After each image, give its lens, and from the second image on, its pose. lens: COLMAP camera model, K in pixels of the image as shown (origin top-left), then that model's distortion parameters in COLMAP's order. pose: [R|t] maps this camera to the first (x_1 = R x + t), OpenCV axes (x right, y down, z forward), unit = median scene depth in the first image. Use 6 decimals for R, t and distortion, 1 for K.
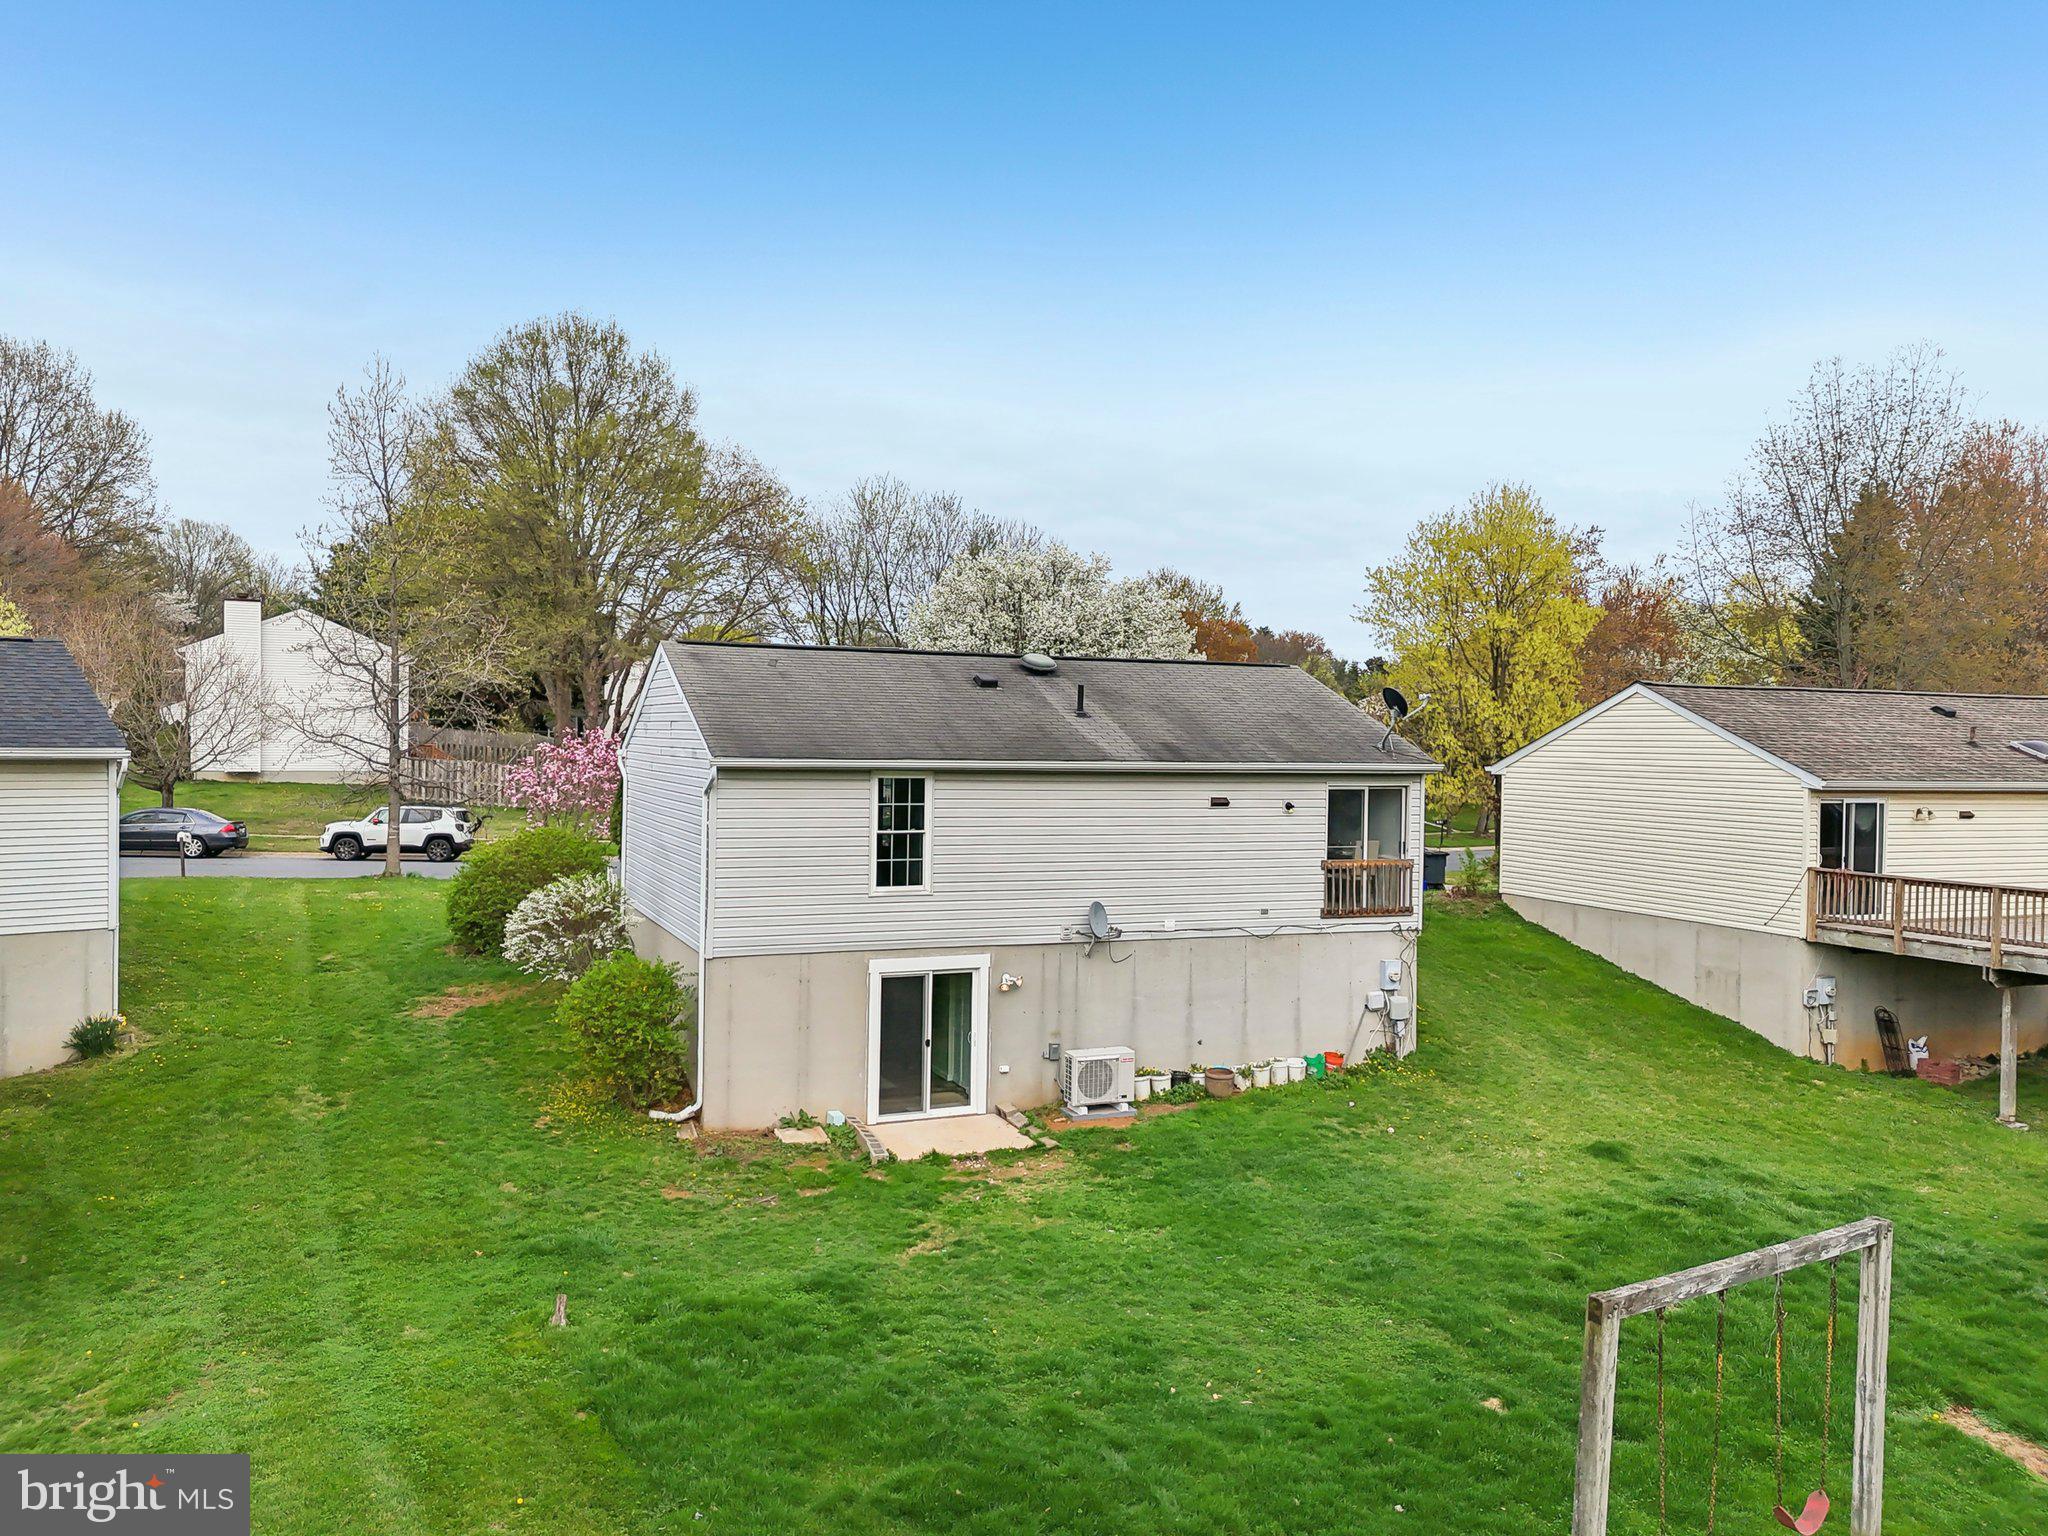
lens RADIAL K [[1545.9, 0, 1024.0], [0, 1545.9, 768.0], [0, 0, 1]] dist [0.073875, -0.097997]
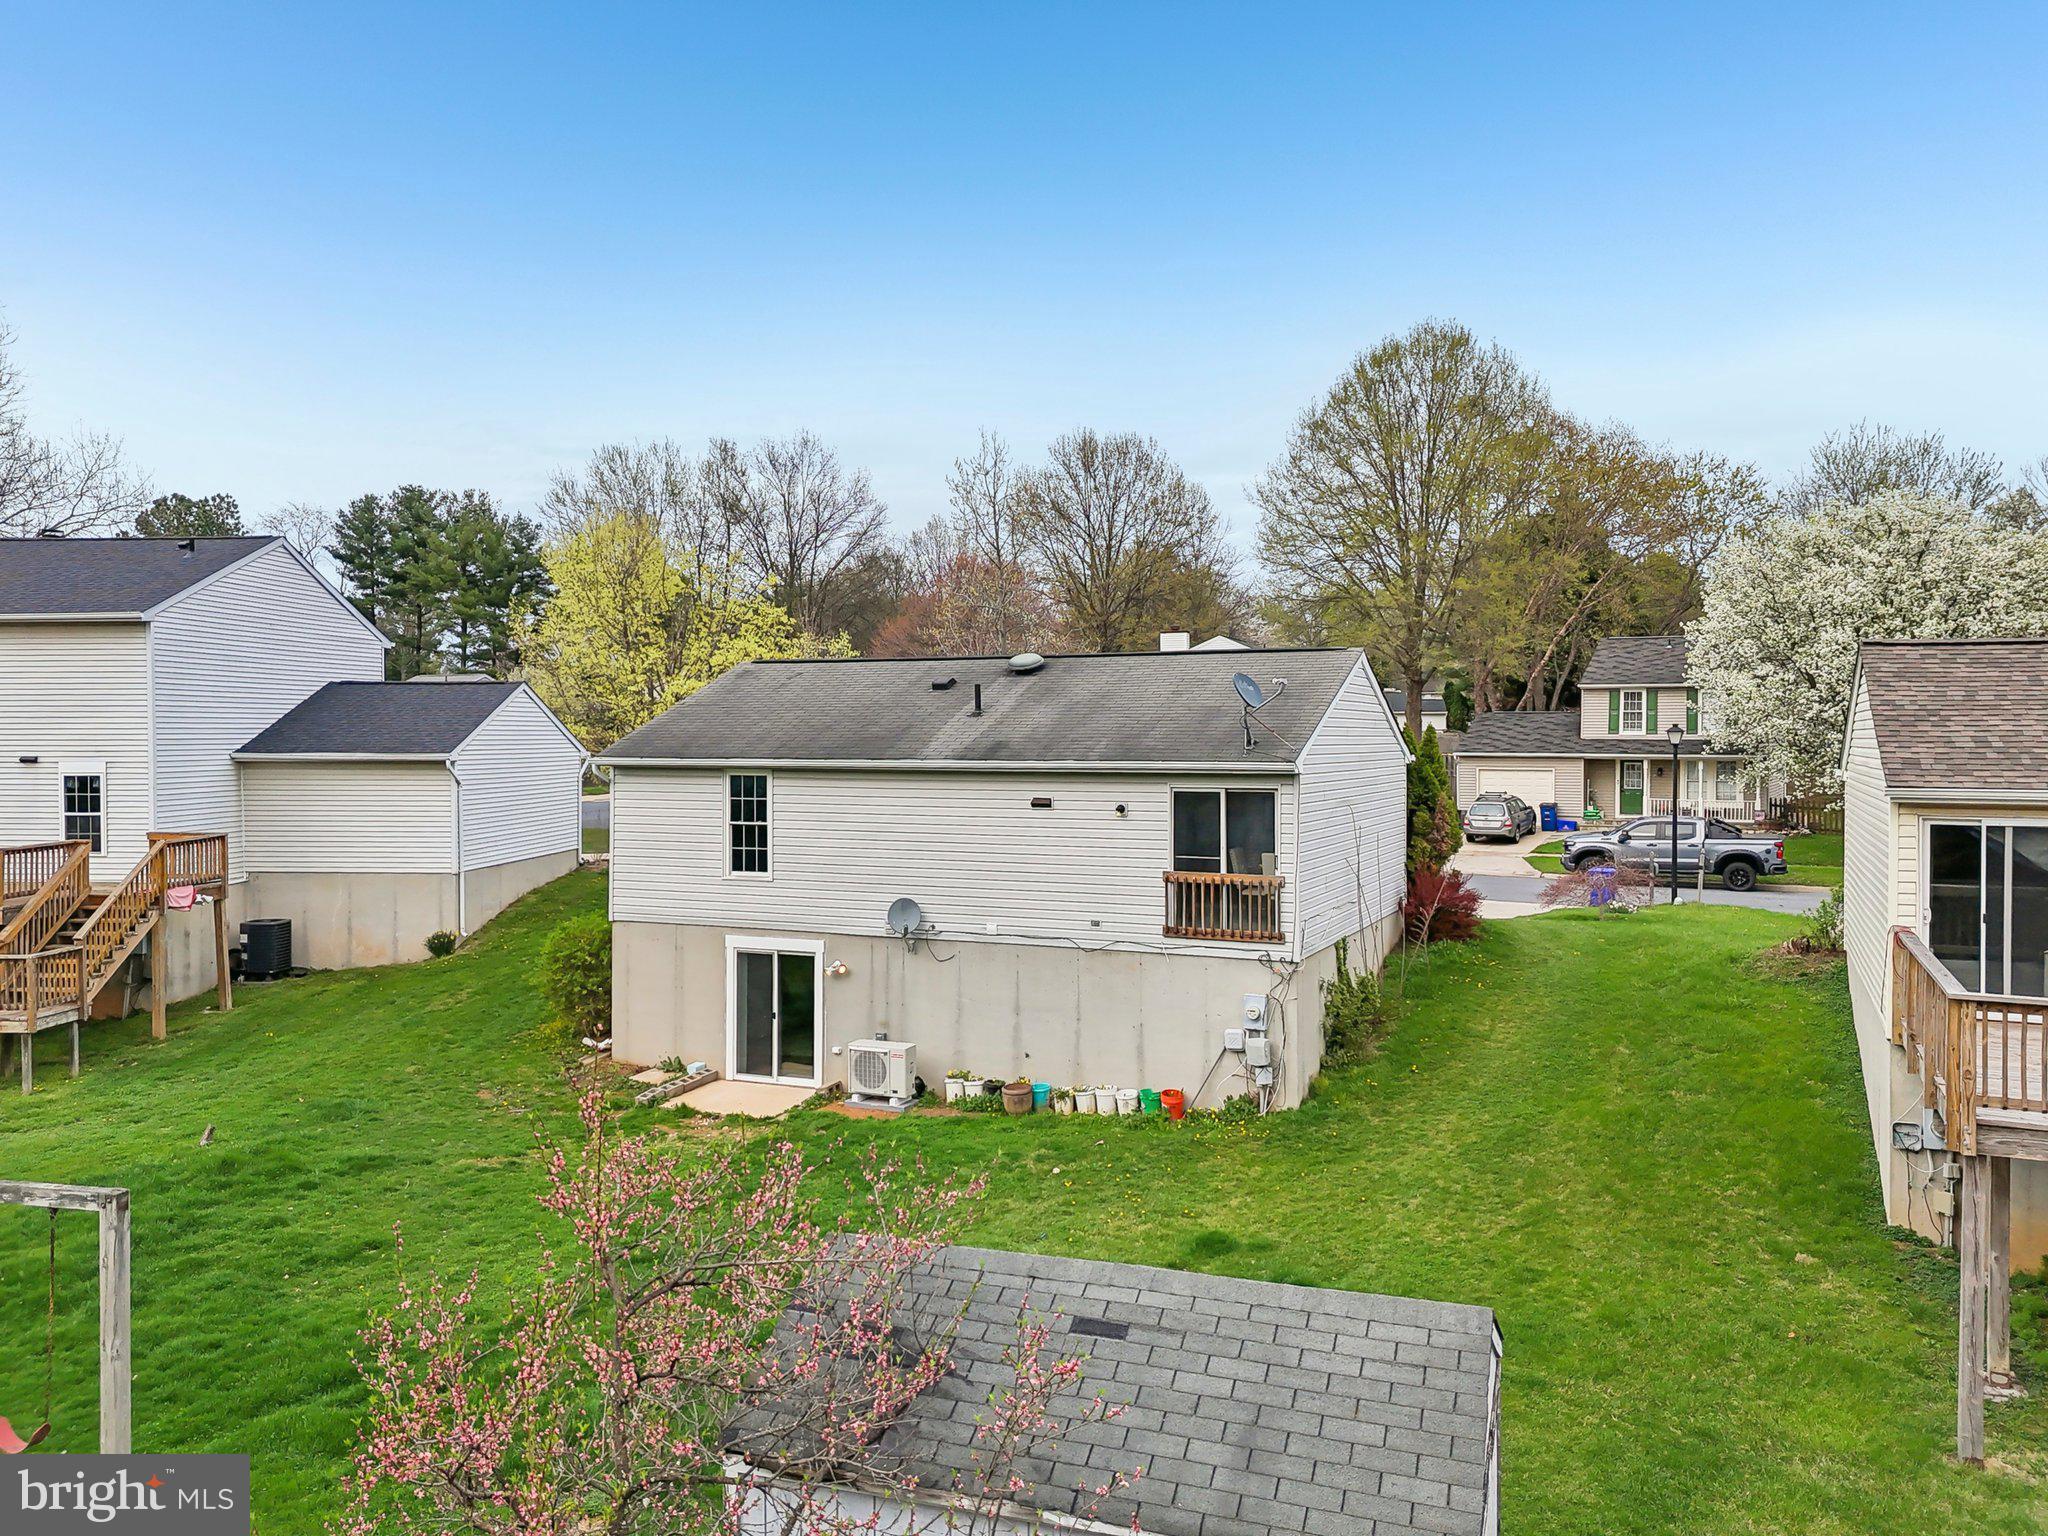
lens RADIAL K [[1545.9, 0, 1024.0], [0, 1545.9, 768.0], [0, 0, 1]] dist [0.073875, -0.097997]
pose [[0.679883, -0.000253, -0.733321, 0.873033], [-0.003502, 0.999987, -0.003592, 0.004385], [0.733313, 0.005010, 0.679873, 0.377922]]
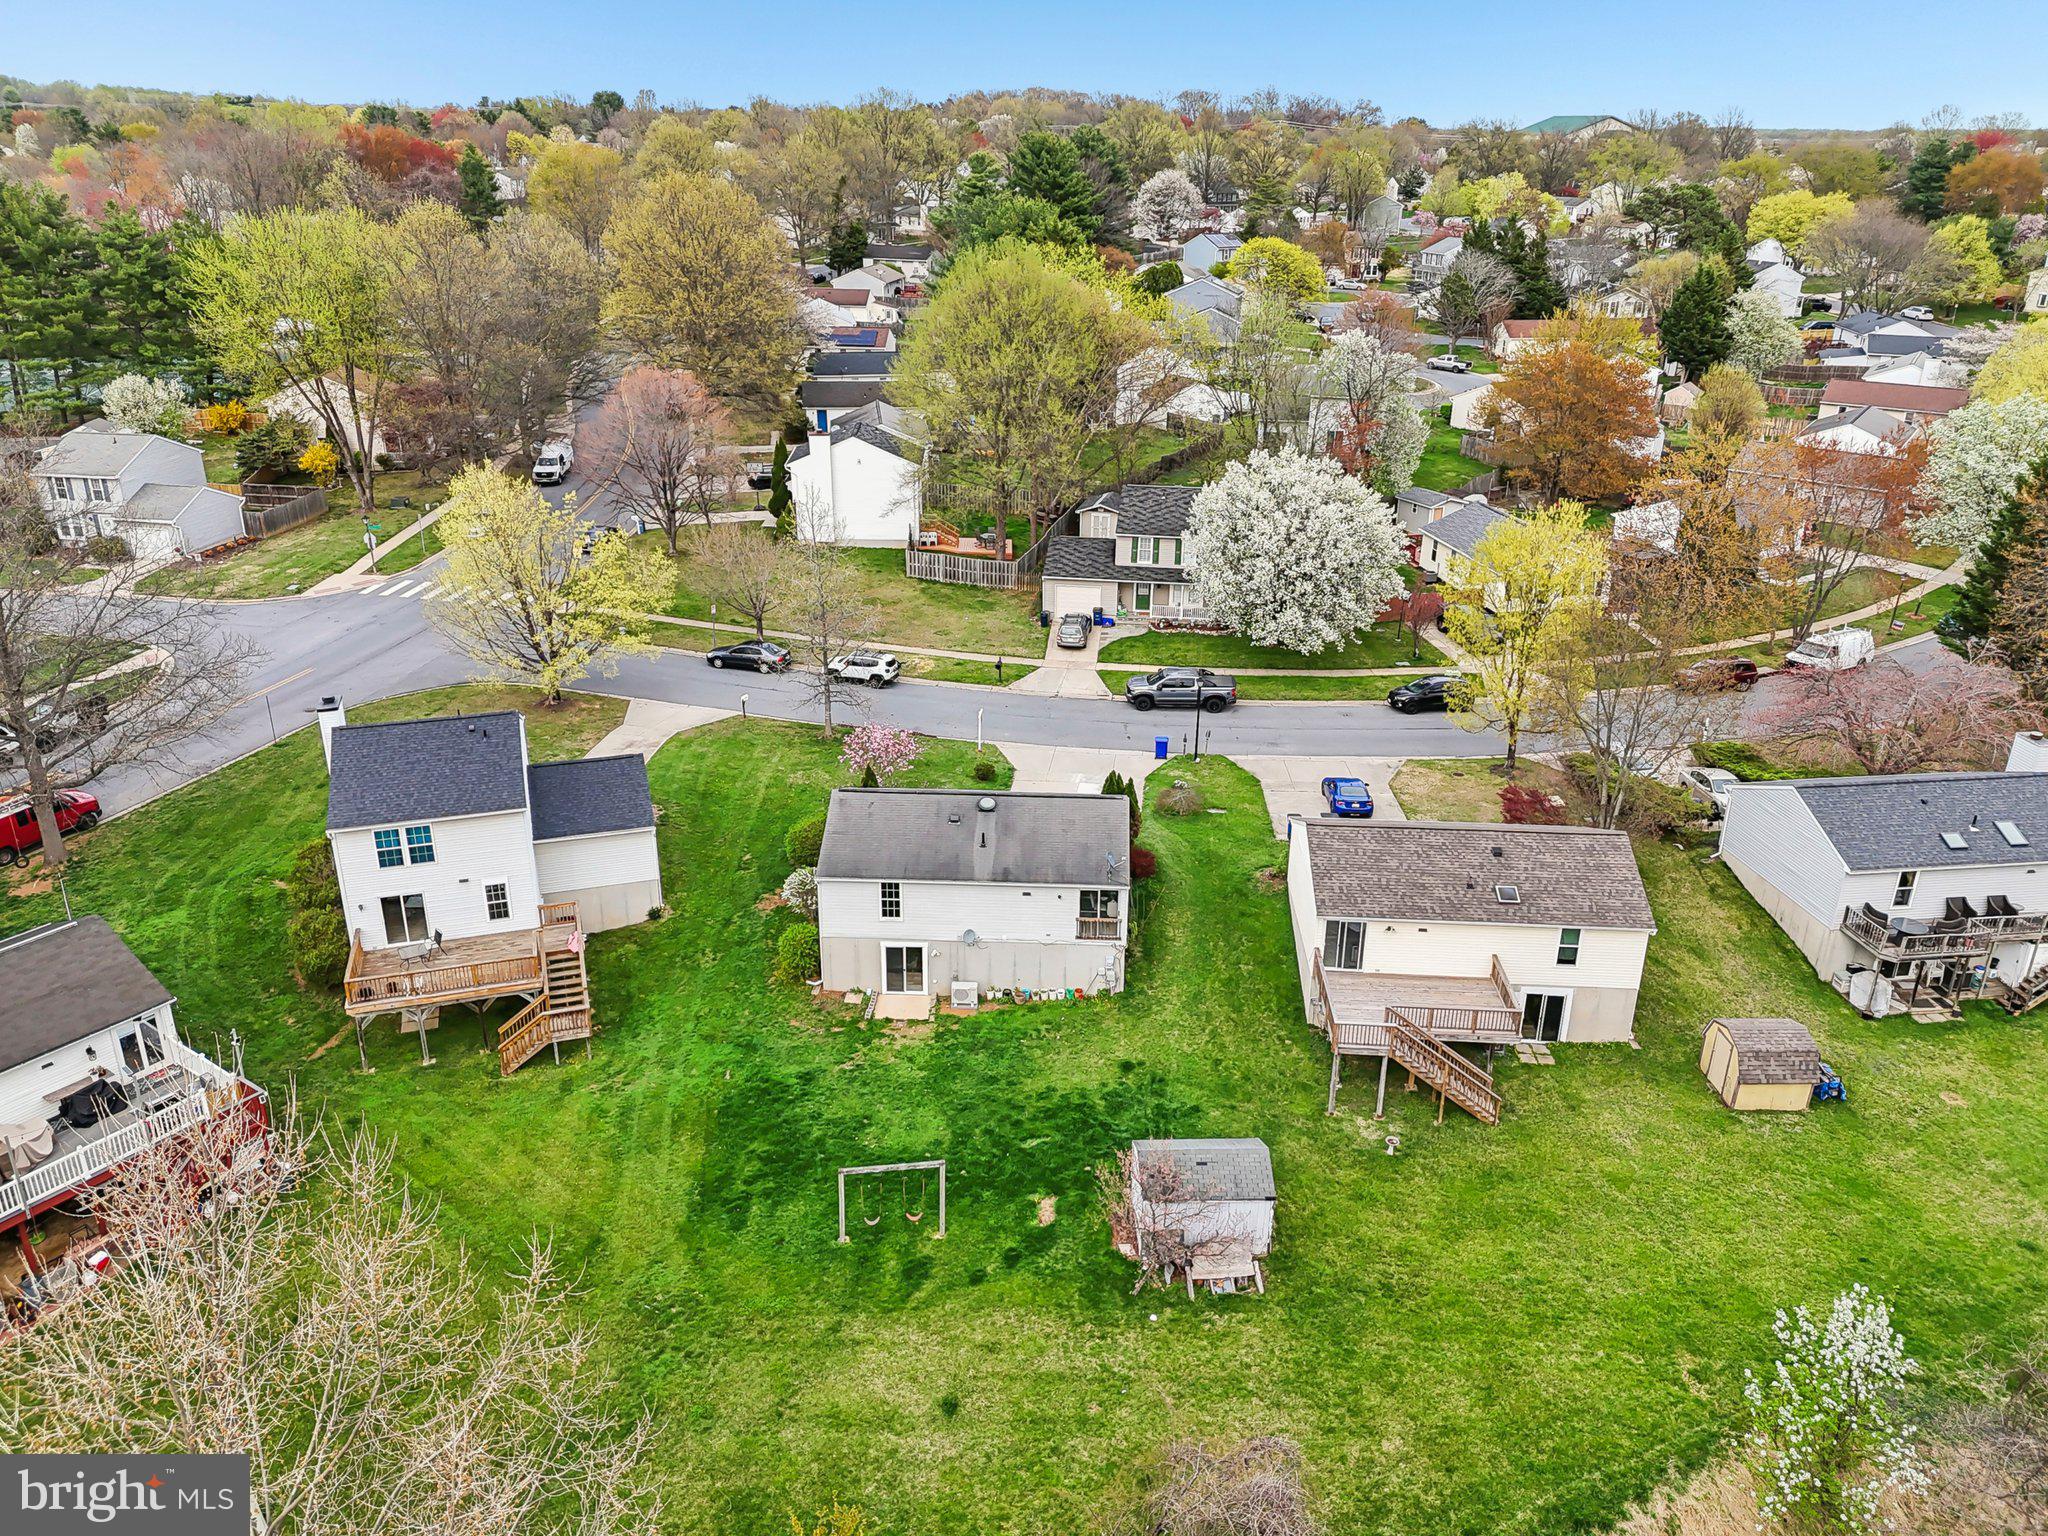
lens RADIAL K [[1517.2, 0, 1016.9], [0, 1517.2, 771.9], [0, 0, 1]] dist [0.092133, -0.092048]
pose [[0.901197, 0.158688, -0.403314, 1.126262], [0.000150, 0.930446, 0.366428, -1.112789], [0.433410, -0.330285, 0.838491, -1.018373]]
